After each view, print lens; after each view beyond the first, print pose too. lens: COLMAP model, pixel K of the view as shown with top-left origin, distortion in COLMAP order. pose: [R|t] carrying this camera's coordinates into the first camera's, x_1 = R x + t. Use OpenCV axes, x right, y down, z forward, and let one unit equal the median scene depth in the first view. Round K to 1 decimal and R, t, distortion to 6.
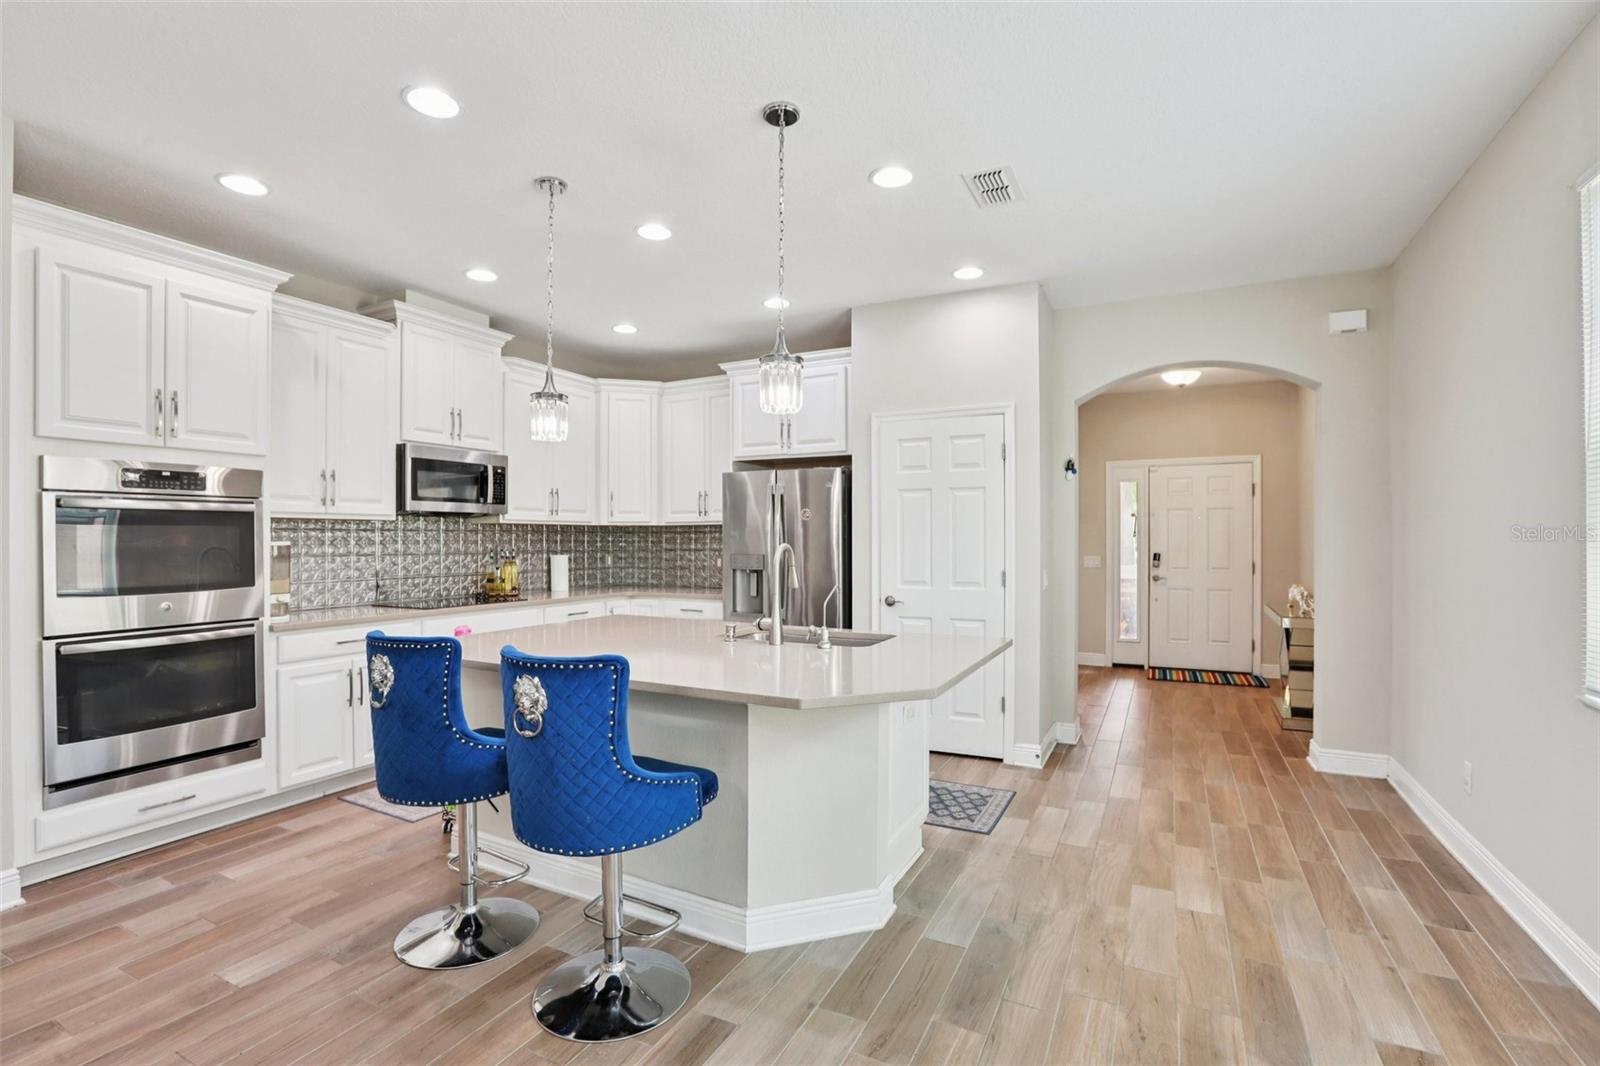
lens RADIAL K [[725.2, 0, 794.9], [0, 725.2, 543.1], [0, 0, 1]] dist [-0.050687, 0.014775]
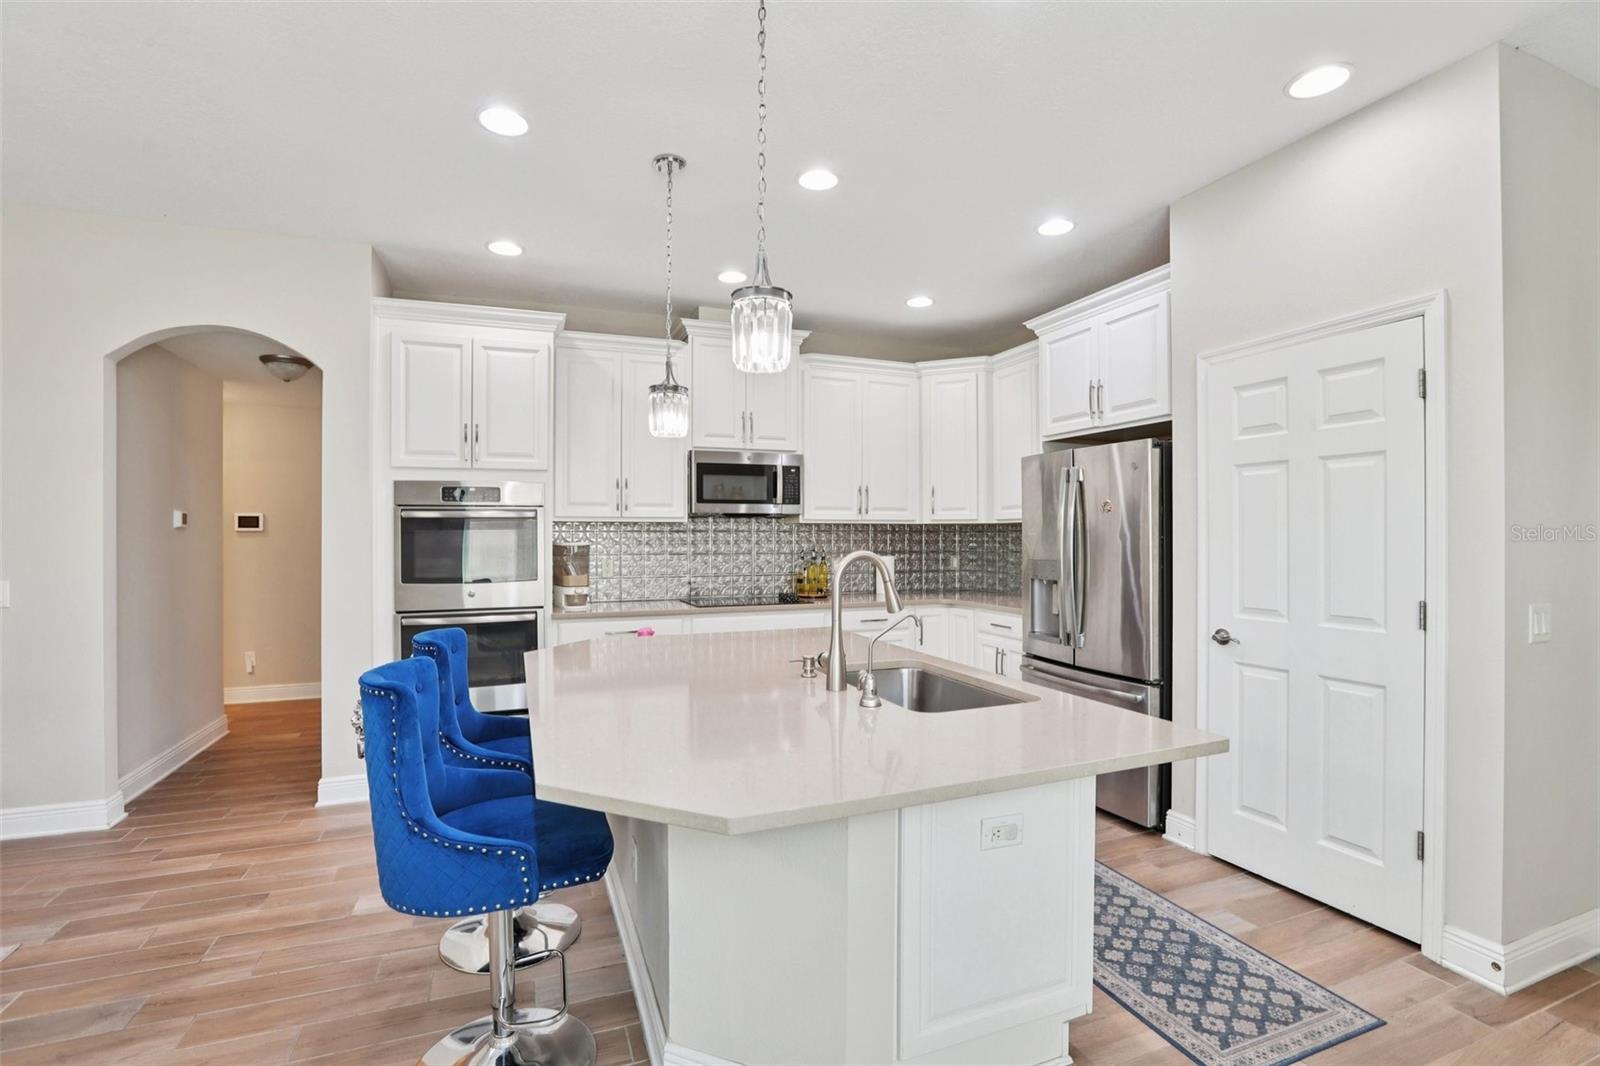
lens RADIAL K [[725.2, 0, 798.0], [0, 725.2, 535.3], [0, 0, 1]] dist [-0.050687, 0.014775]
pose [[0.751143, -0.000695, -0.660139, 0.272708], [-0.003205, 0.999984, -0.004700, -0.007300], [0.660132, 0.005646, 0.751128, 0.275816]]
